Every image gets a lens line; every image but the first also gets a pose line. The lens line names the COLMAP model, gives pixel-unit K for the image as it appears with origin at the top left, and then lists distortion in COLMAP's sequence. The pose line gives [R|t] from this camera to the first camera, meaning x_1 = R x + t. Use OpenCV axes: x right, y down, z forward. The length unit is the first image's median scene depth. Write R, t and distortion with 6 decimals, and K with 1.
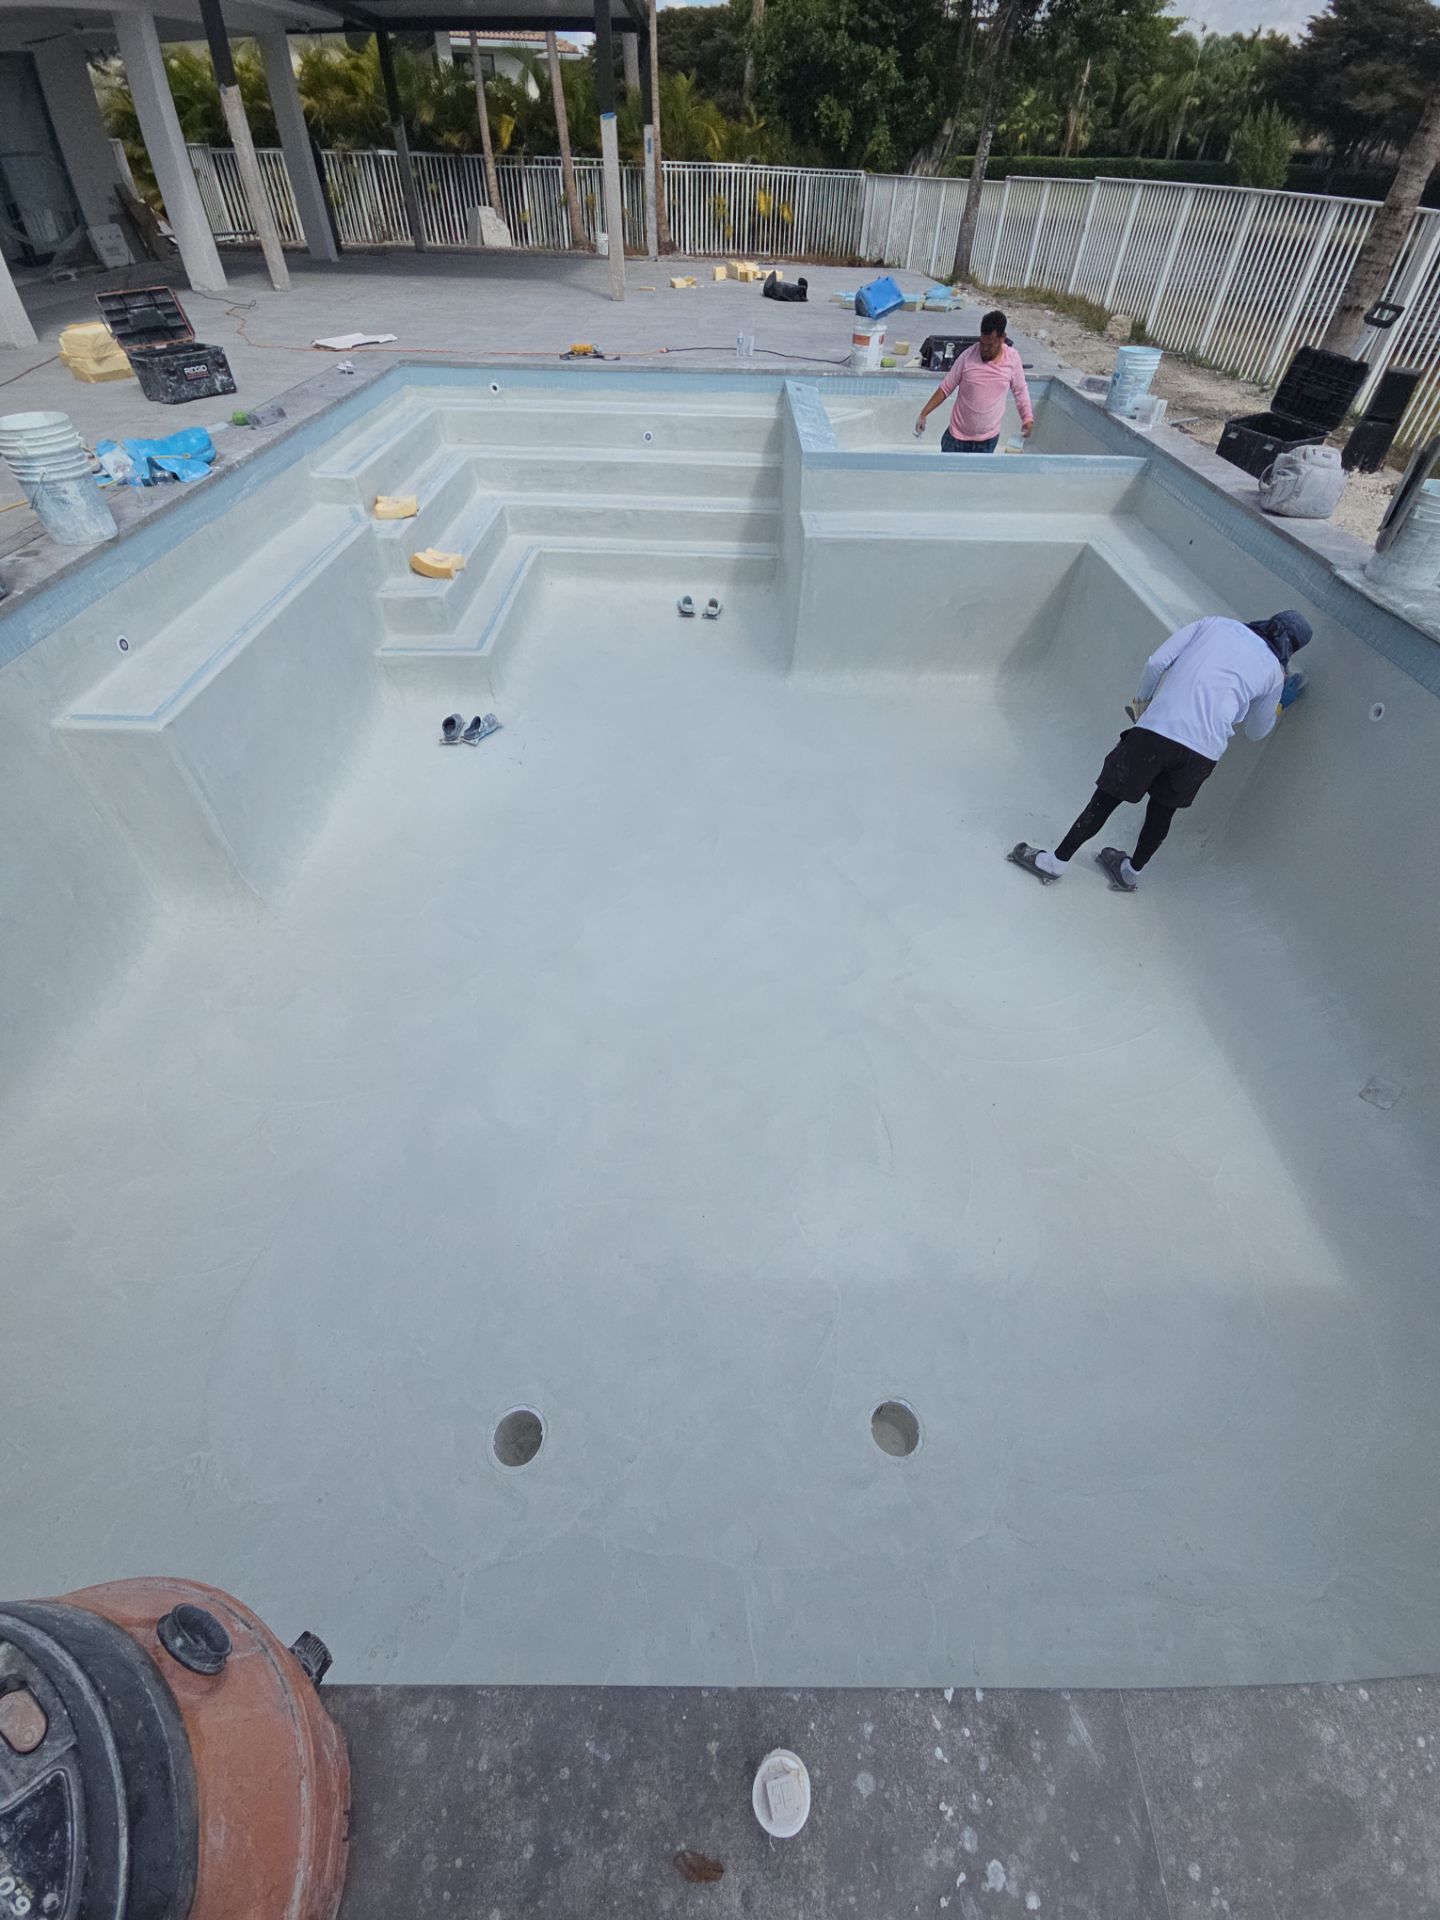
lens RADIAL K [[782.9, 0, 740.0], [0, 782.9, 956.1], [0, 0, 1]] dist [0.004159, -0.004176]
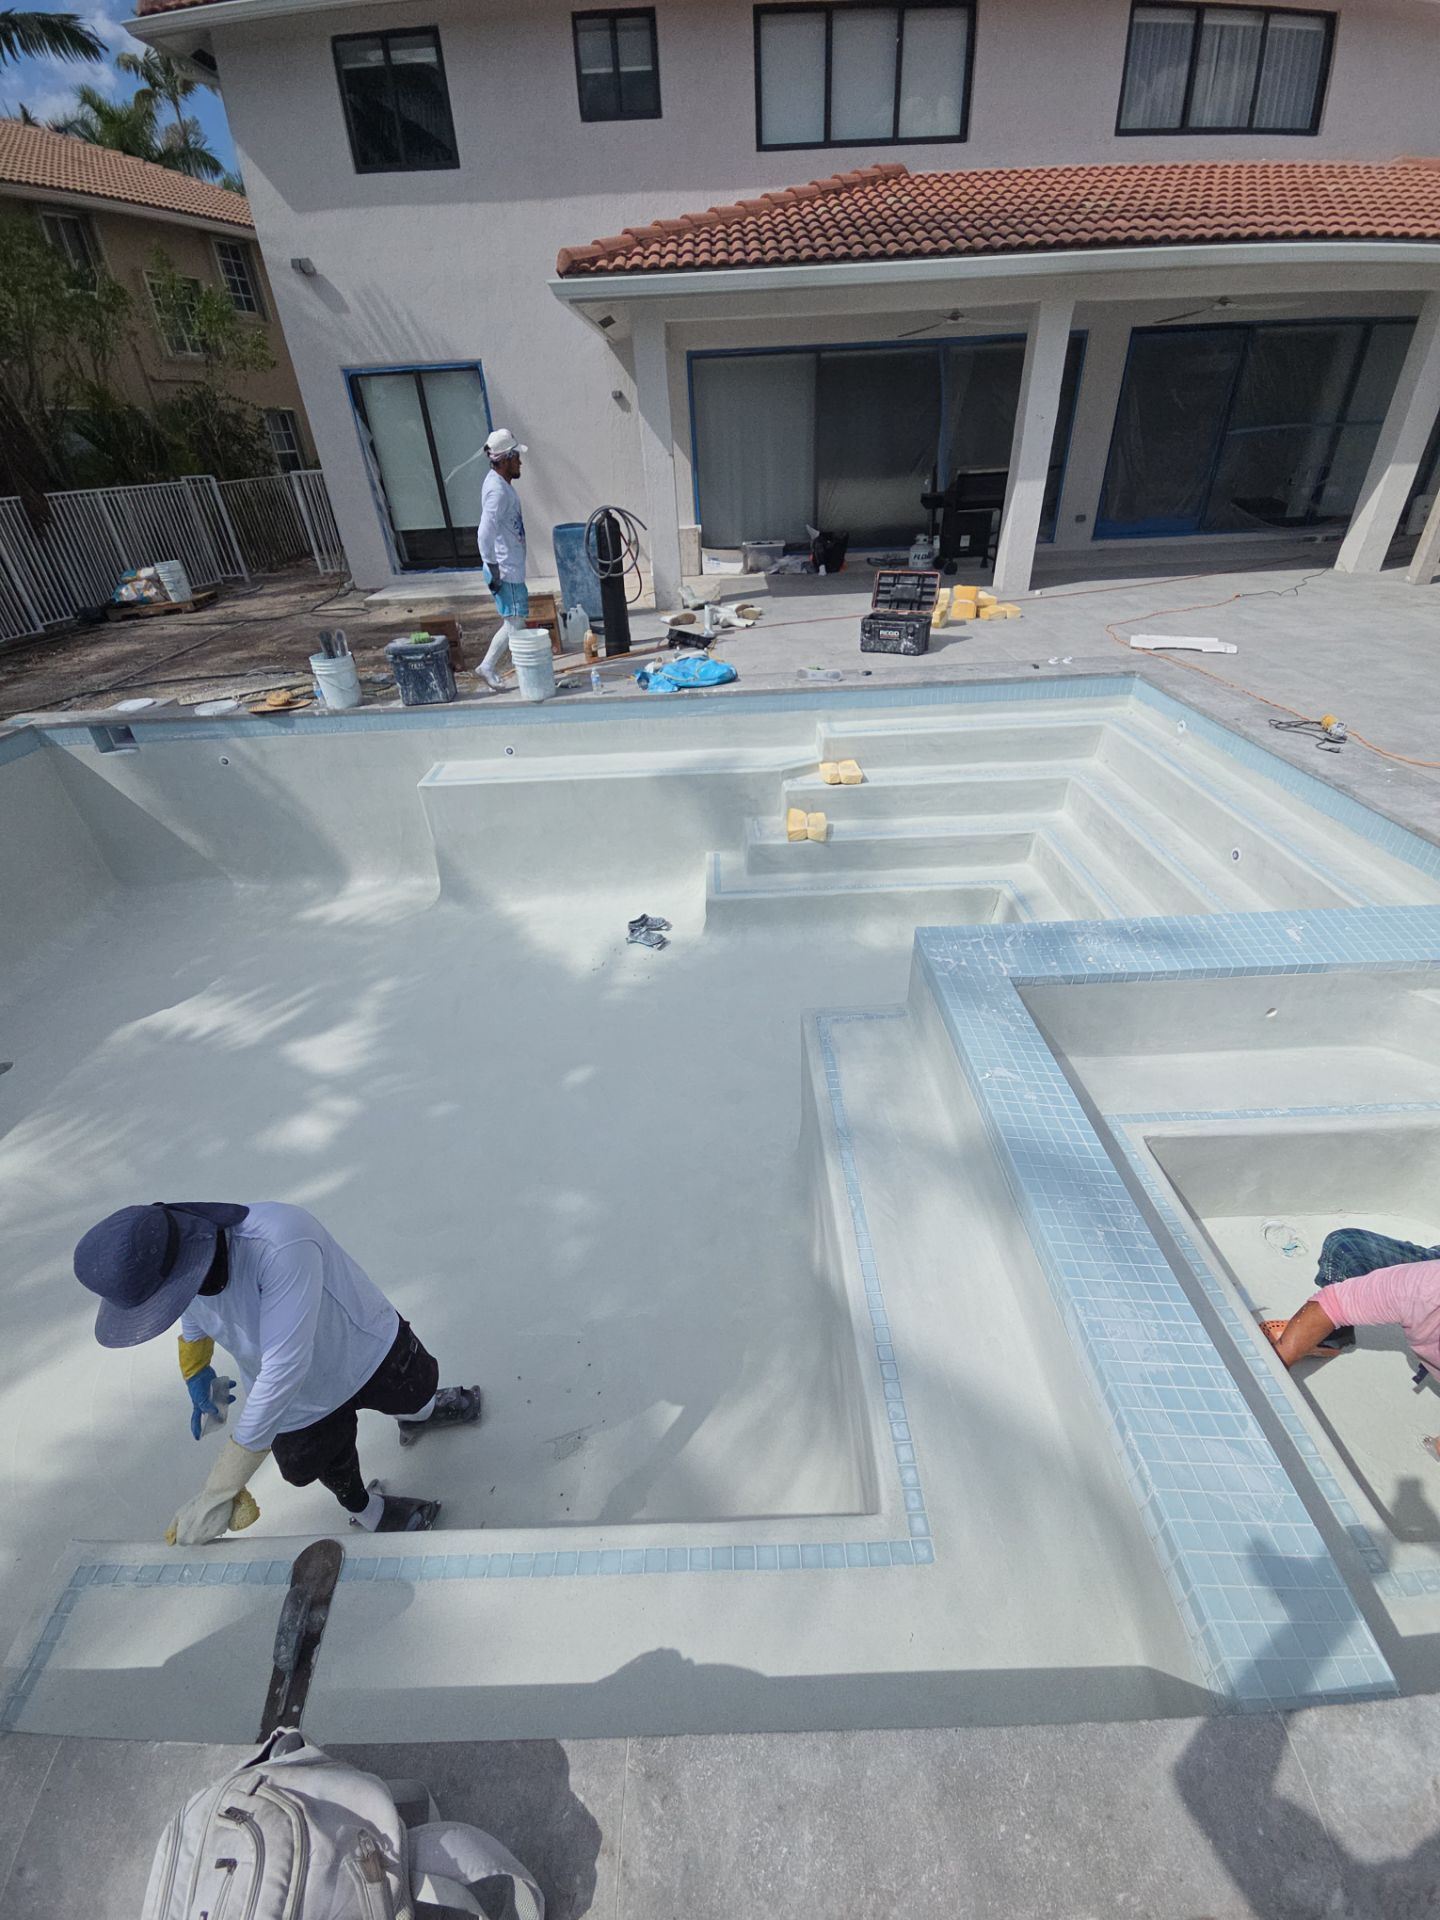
lens RADIAL K [[782.9, 0, 715.6], [0, 782.9, 950.5], [0, 0, 1]] dist [0.004159, -0.004176]
pose [[0.011221, 0.532488, -0.846363, 0.455534], [-0.681415, 0.623528, 0.383258, -0.573417], [0.731811, 0.572424, 0.369842, 0.505860]]
